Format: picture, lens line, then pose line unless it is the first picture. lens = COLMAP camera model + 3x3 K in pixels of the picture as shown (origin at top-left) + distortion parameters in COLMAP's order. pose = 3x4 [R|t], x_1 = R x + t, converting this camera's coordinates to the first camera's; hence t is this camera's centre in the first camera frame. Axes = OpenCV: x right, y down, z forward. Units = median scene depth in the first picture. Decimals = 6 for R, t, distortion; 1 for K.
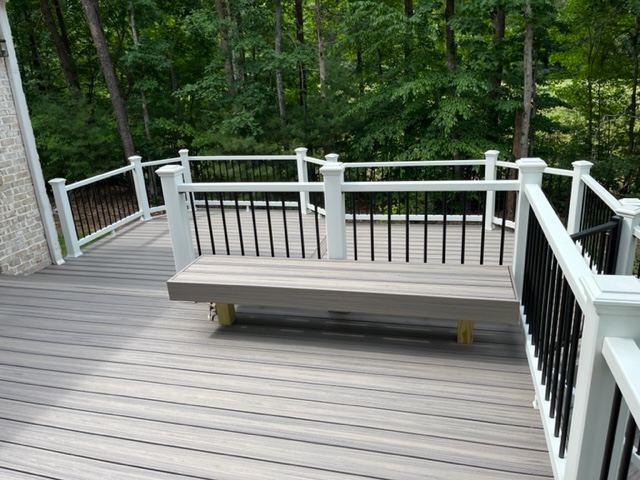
lens RADIAL K [[483.9, 0, 317.5], [0, 483.9, 237.4], [0, 0, 1]] dist [0.060256, -0.090890]
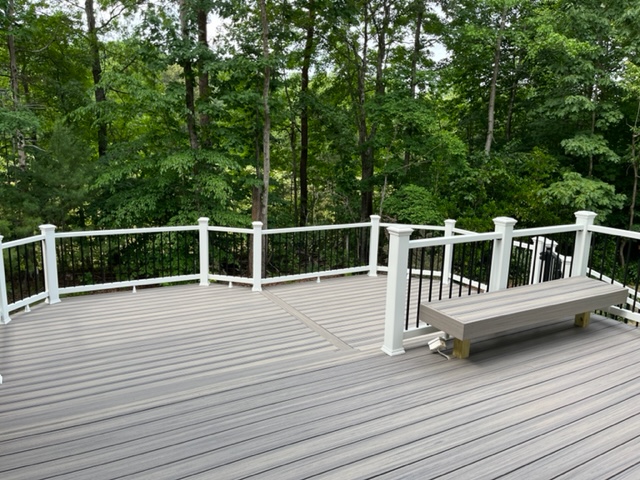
lens RADIAL K [[479.1, 0, 314.2], [0, 479.1, 237.9], [0, 0, 1]] dist [0.057864, -0.085129]
pose [[0.715451, -0.052666, 0.696675, -0.547354], [0.156562, 0.983881, -0.086404, -0.026566], [-0.680895, 0.170891, 0.712165, 0.165299]]
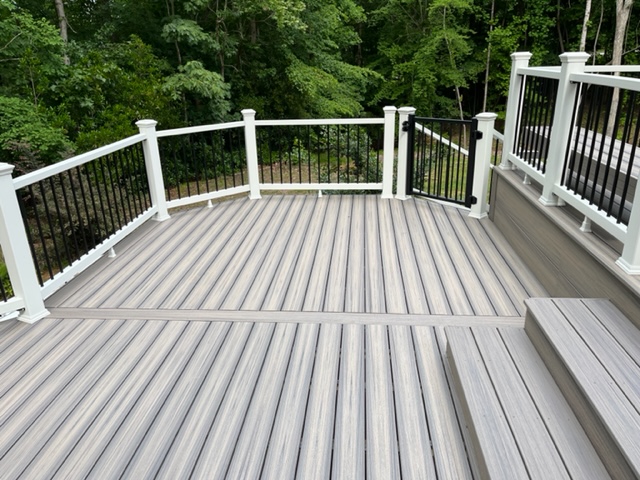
lens RADIAL K [[487.4, 0, 322.4], [0, 487.4, 240.9], [0, 0, 1]] dist [0.026102, -0.000077]
pose [[-0.177474, -0.284285, 0.942170, -0.404746], [0.349719, 0.876662, 0.330394, -0.138086], [-0.919891, 0.388131, -0.056165, 0.702365]]
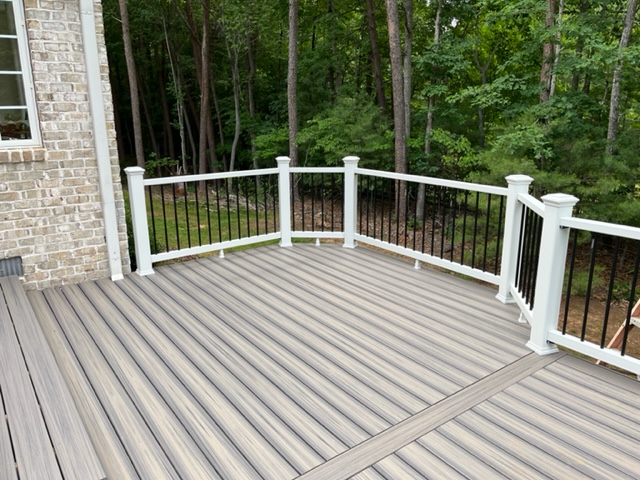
lens RADIAL K [[479.1, 0, 314.2], [0, 479.1, 237.9], [0, 0, 1]] dist [0.057864, -0.085129]
pose [[0.773442, 0.214446, -0.596490, 0.106094], [-0.239836, 0.970078, 0.037772, -0.087487], [0.586742, 0.113846, 0.801731, 0.472794]]
